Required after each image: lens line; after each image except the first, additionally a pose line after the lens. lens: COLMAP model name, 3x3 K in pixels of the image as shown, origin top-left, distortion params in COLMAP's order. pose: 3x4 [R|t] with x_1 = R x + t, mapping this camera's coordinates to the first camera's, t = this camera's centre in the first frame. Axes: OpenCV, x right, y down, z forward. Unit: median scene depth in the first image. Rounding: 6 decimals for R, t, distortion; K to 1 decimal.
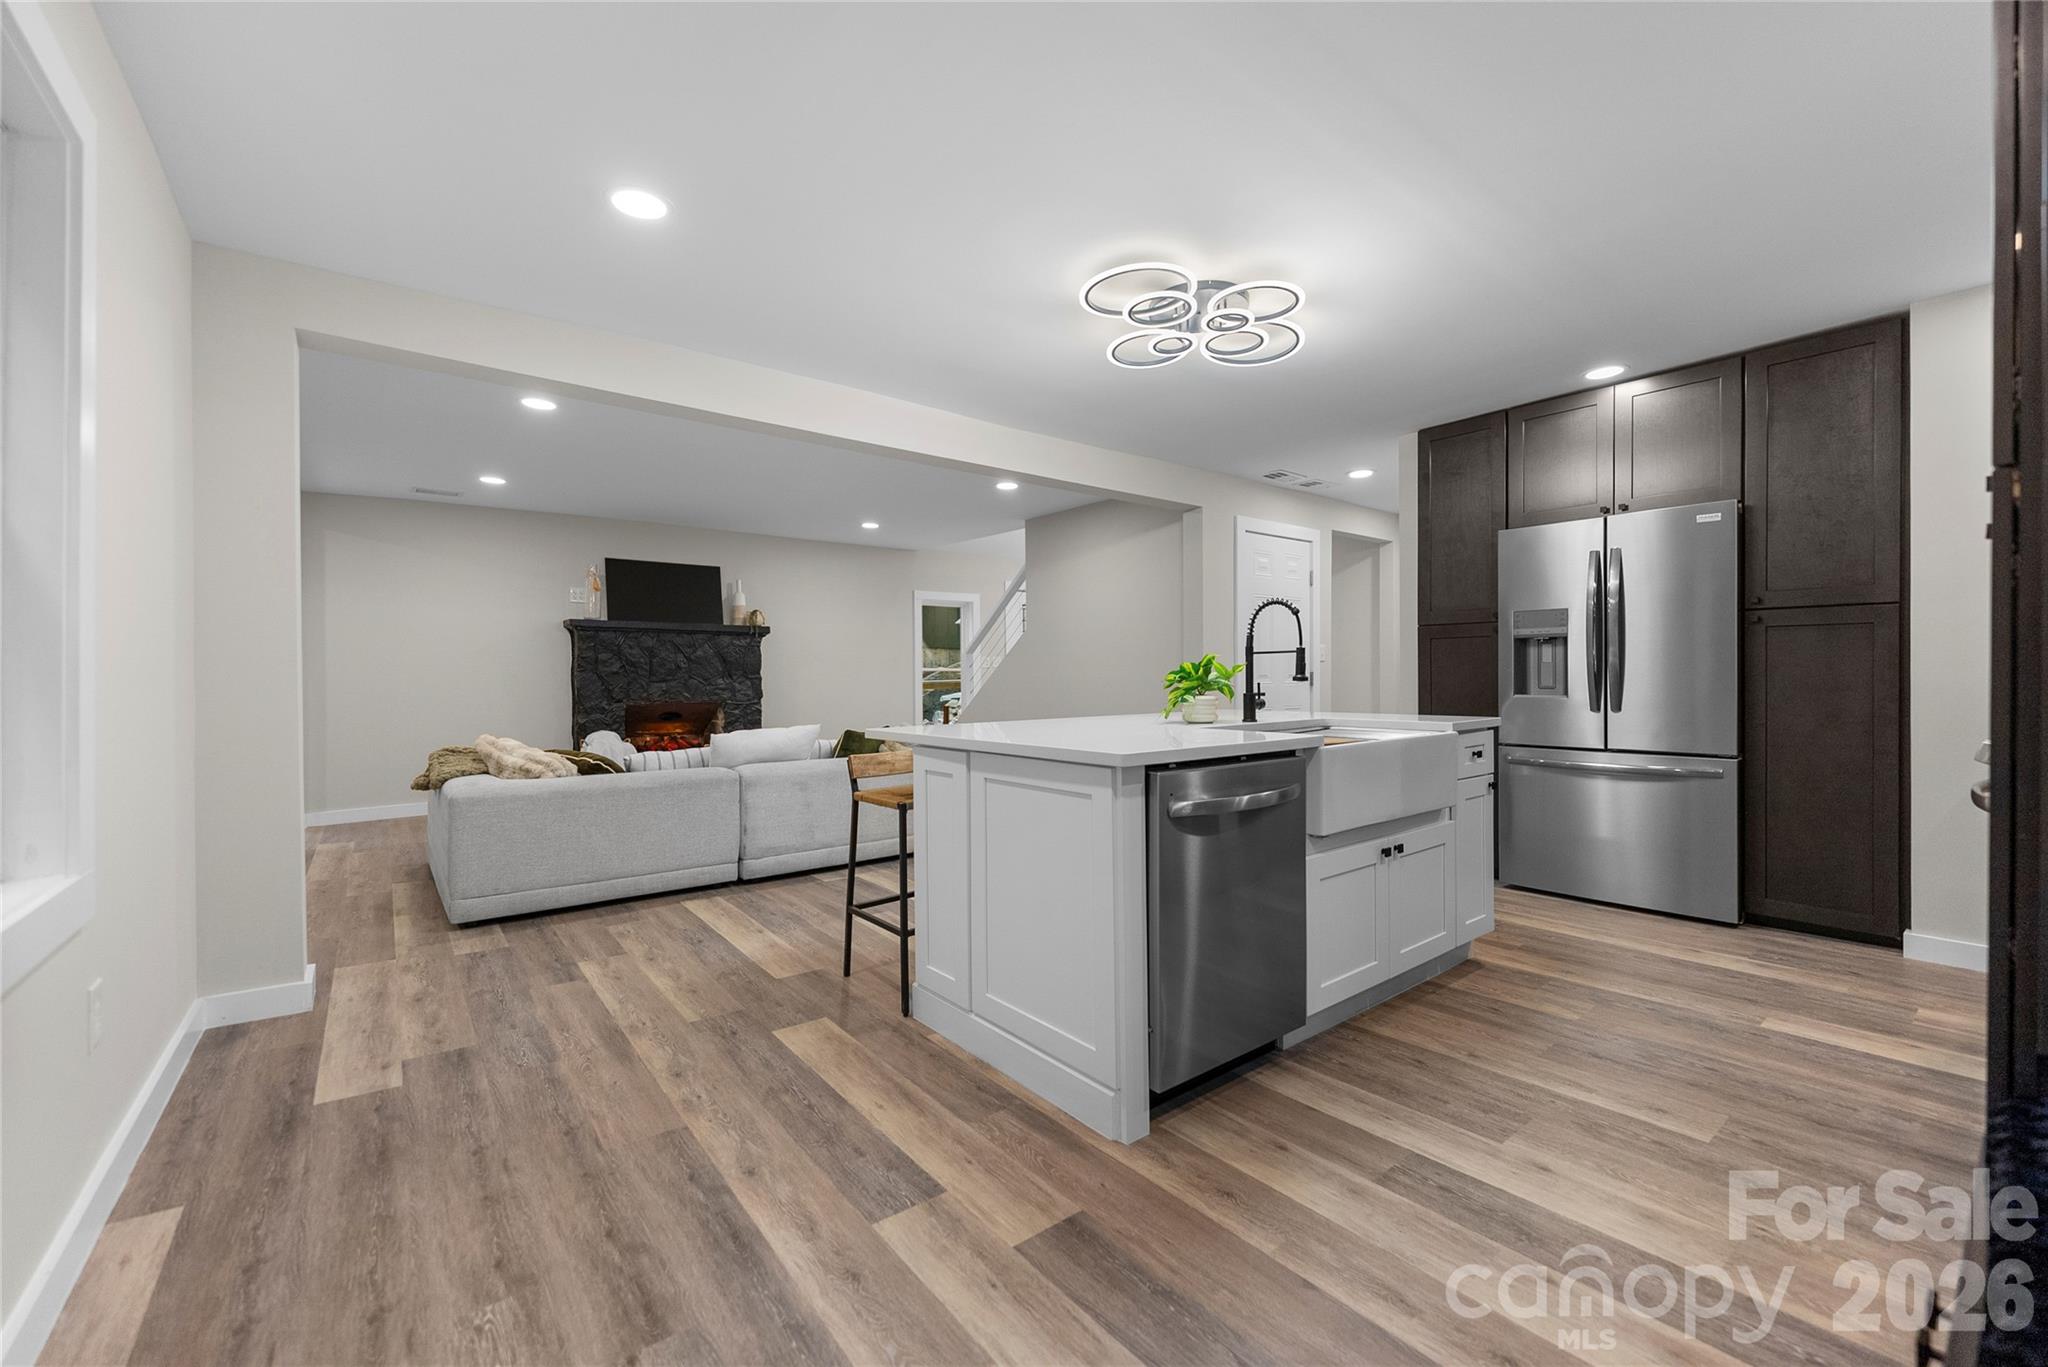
lens RADIAL K [[824.9, 0, 1034.0], [0, 824.9, 680.8], [0, 0, 1]] dist [-0.000335, -0.000828]
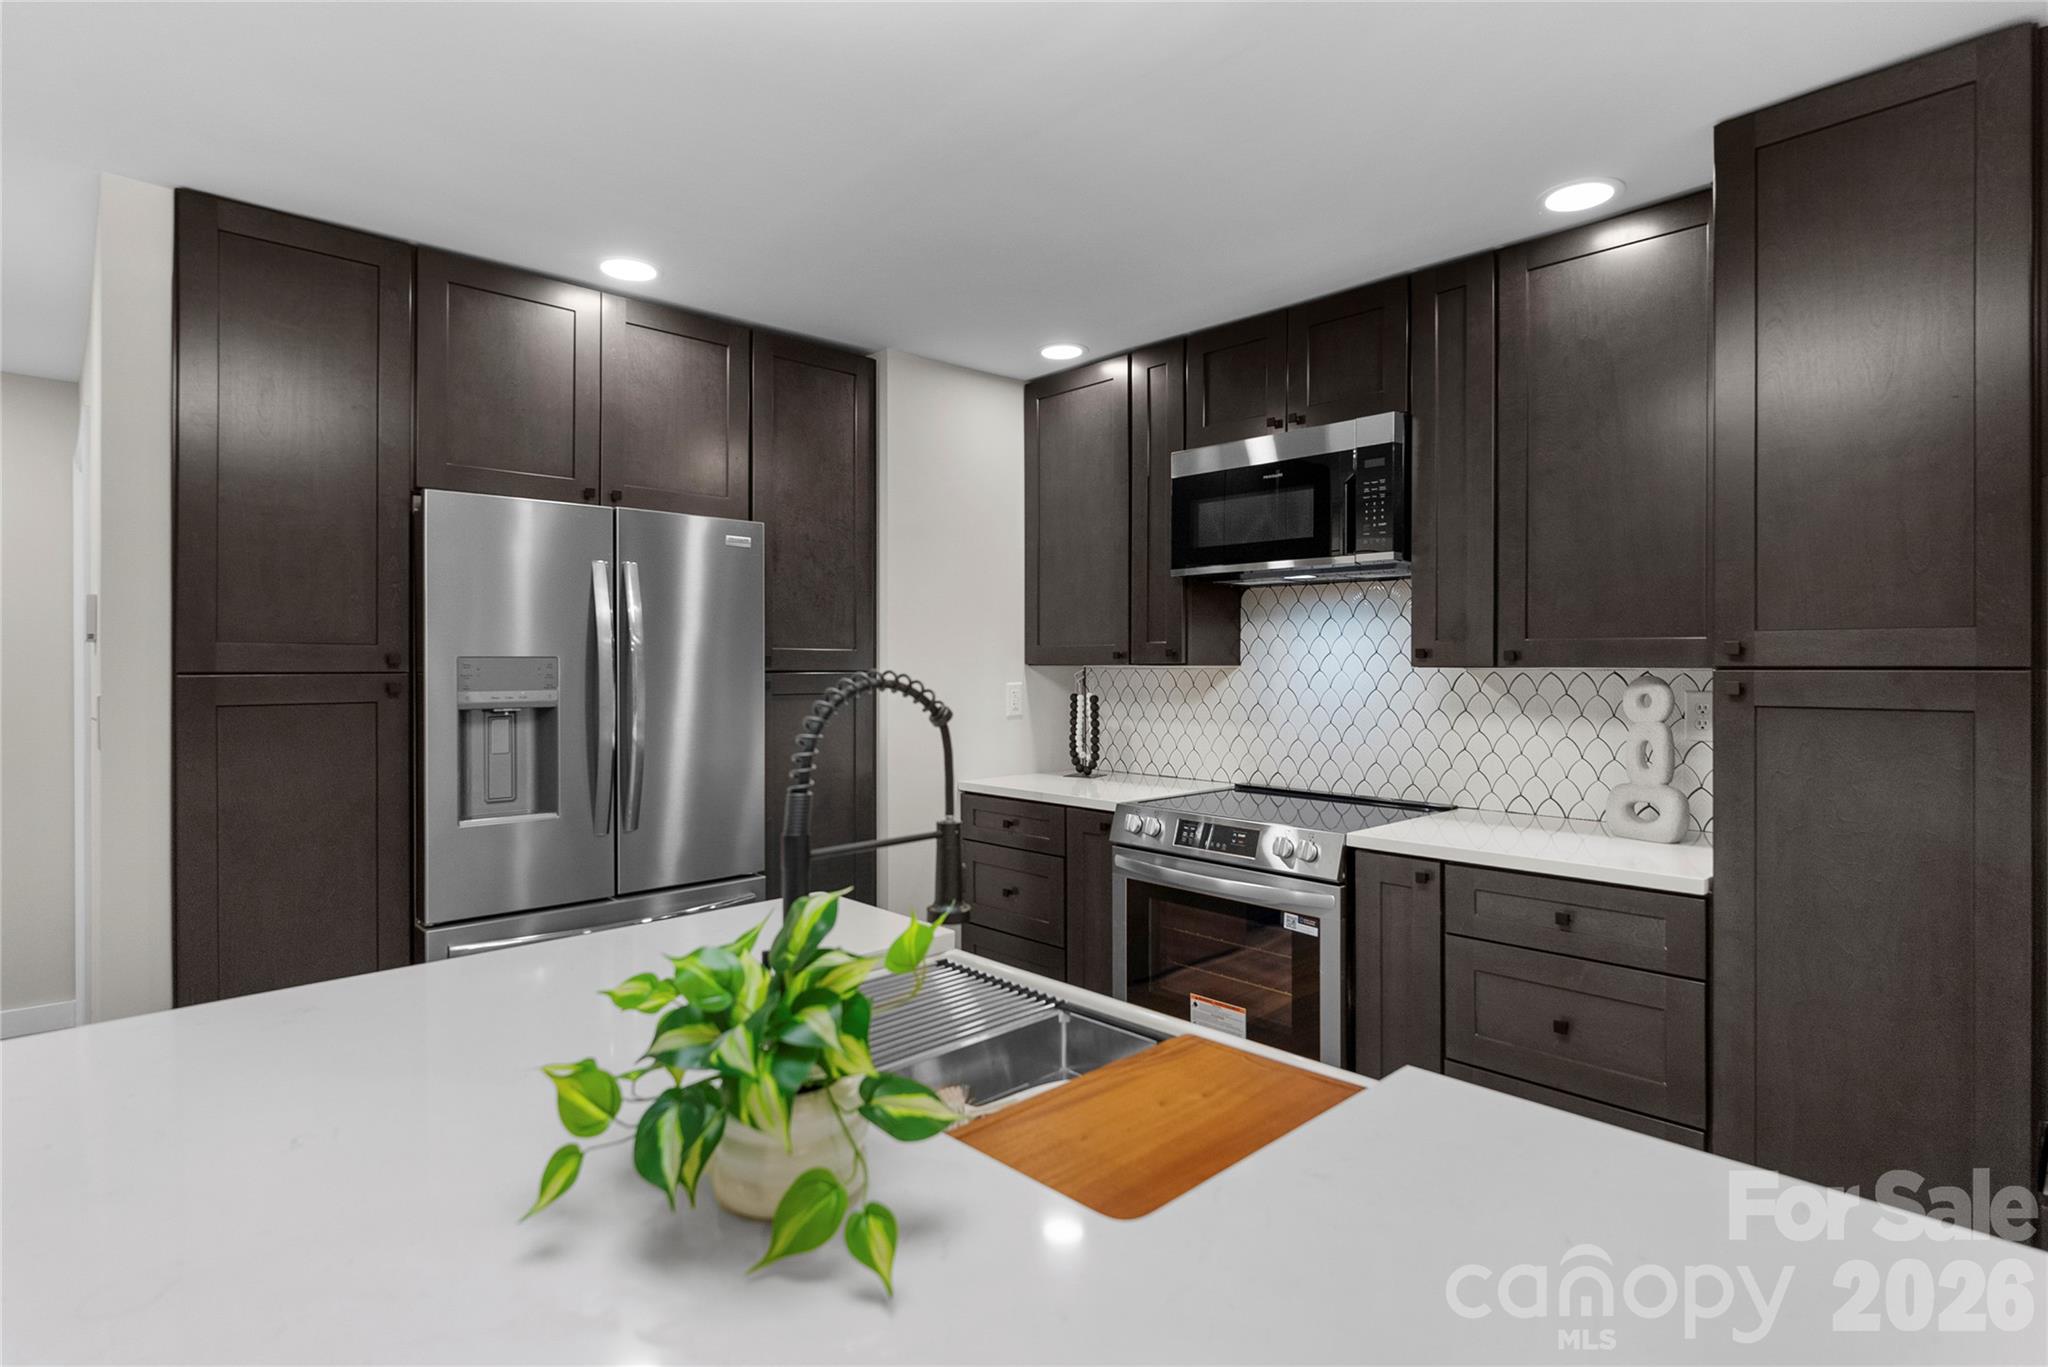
lens RADIAL K [[1024.0, 0, 1019.8], [0, 1024.0, 662.6], [0, 0, 1]] dist [-0.005166, -0.000987]
pose [[-0.080922, 0.008193, 0.996687, -0.112497], [0.008534, 0.999935, -0.007526, -0.117863], [-0.996684, 0.007897, -0.080987, 1.157399]]
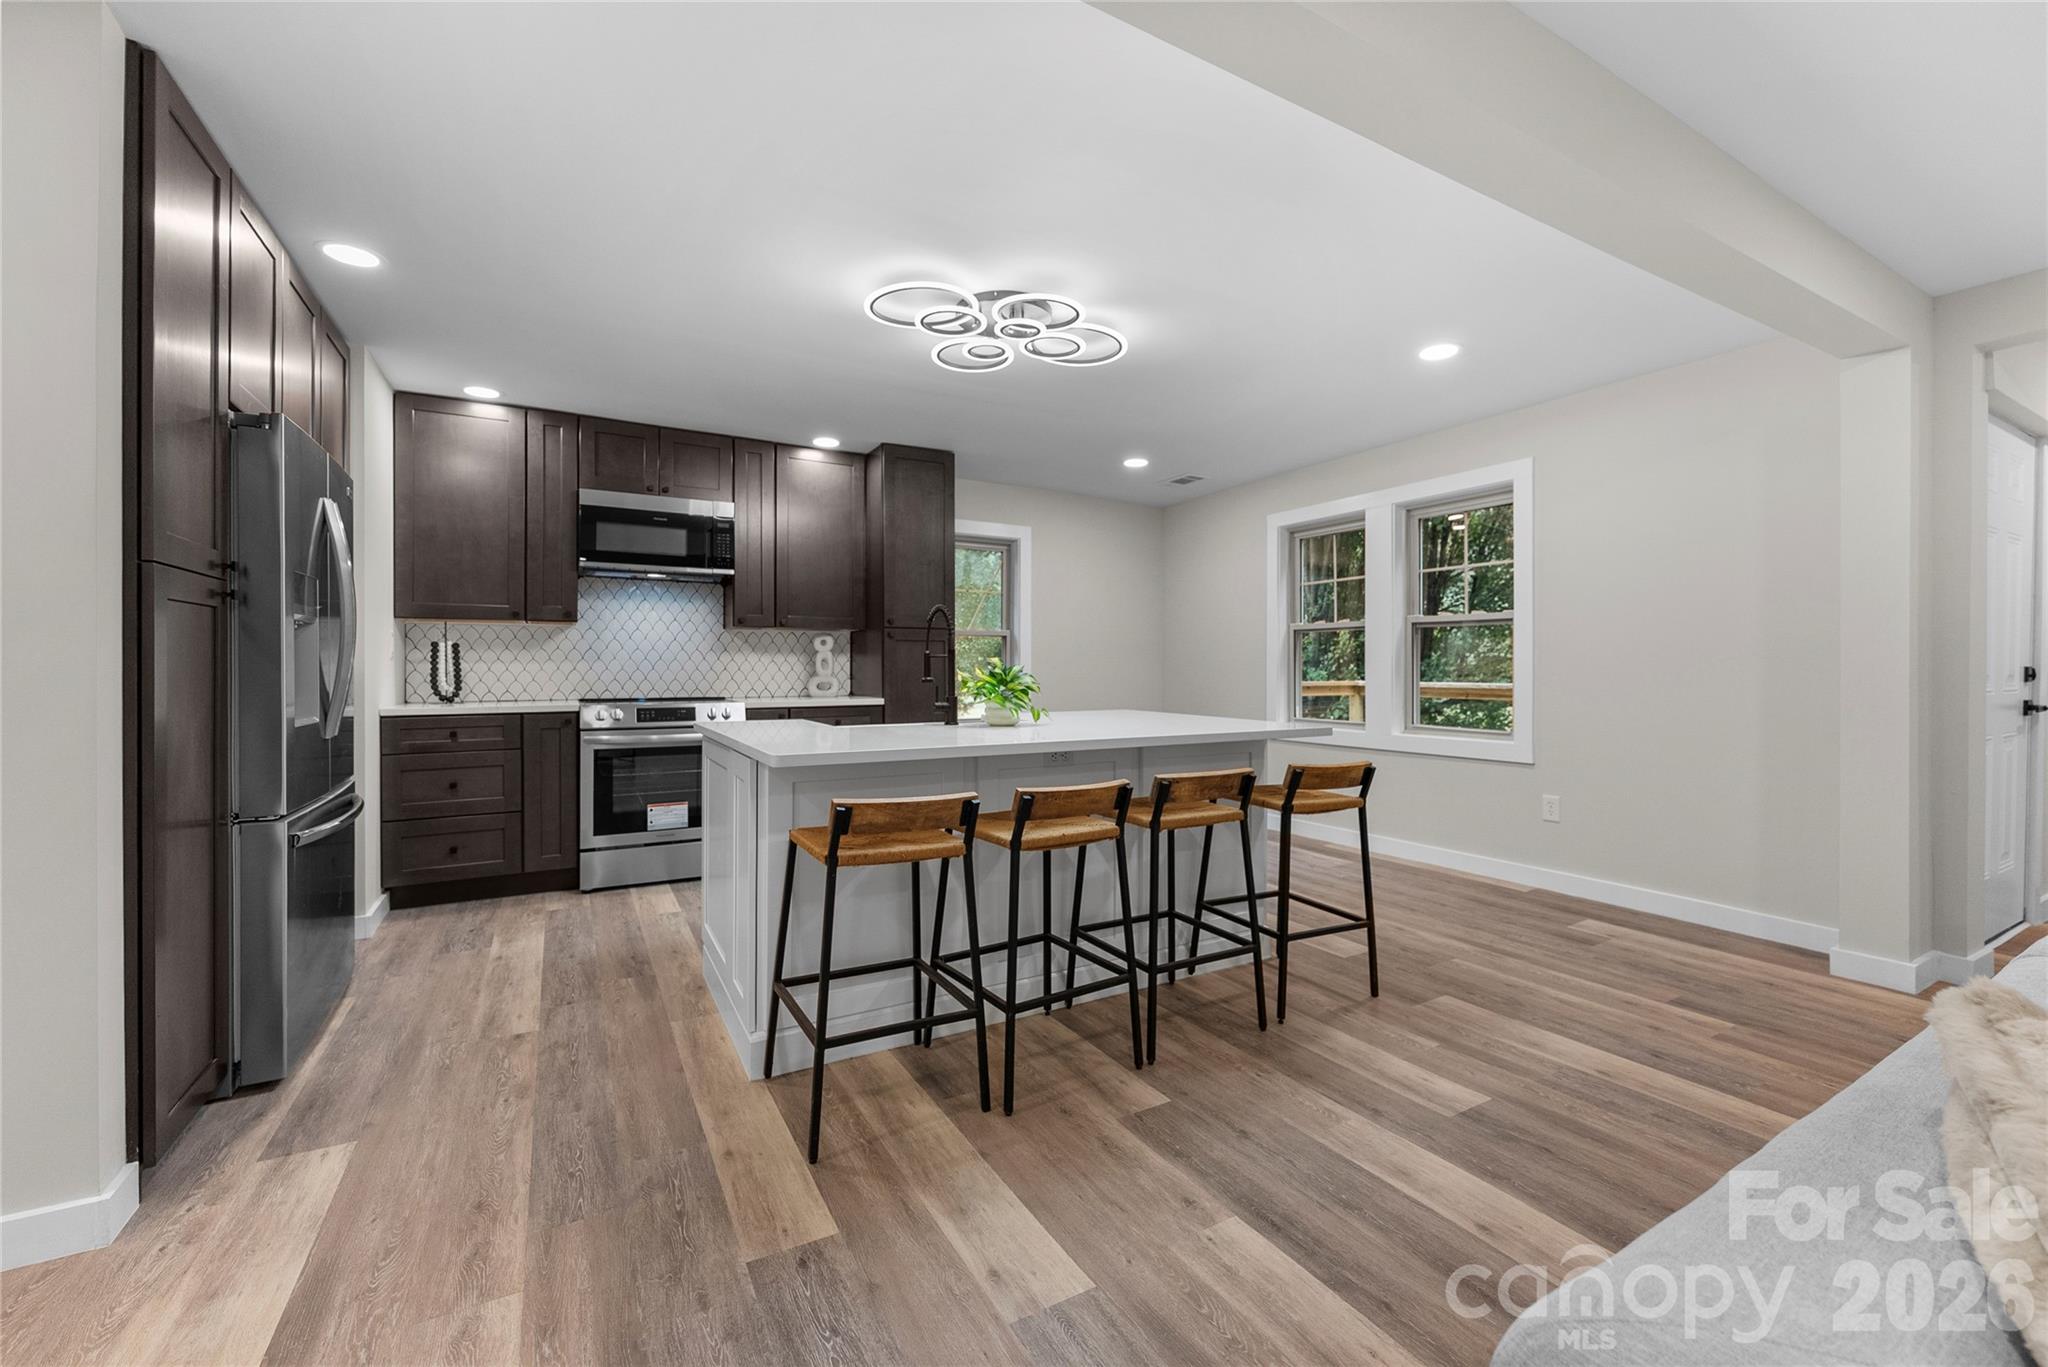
lens RADIAL K [[824.9, 0, 1032.8], [0, 824.9, 670.0], [0, 0, 1]] dist [-0.000335, -0.000828]
pose [[-0.988426, 0.006323, 0.151570, 0.014760], [0.007841, 0.999925, 0.009417, -0.030678], [-0.151499, 0.010496, -0.988402, 2.392124]]
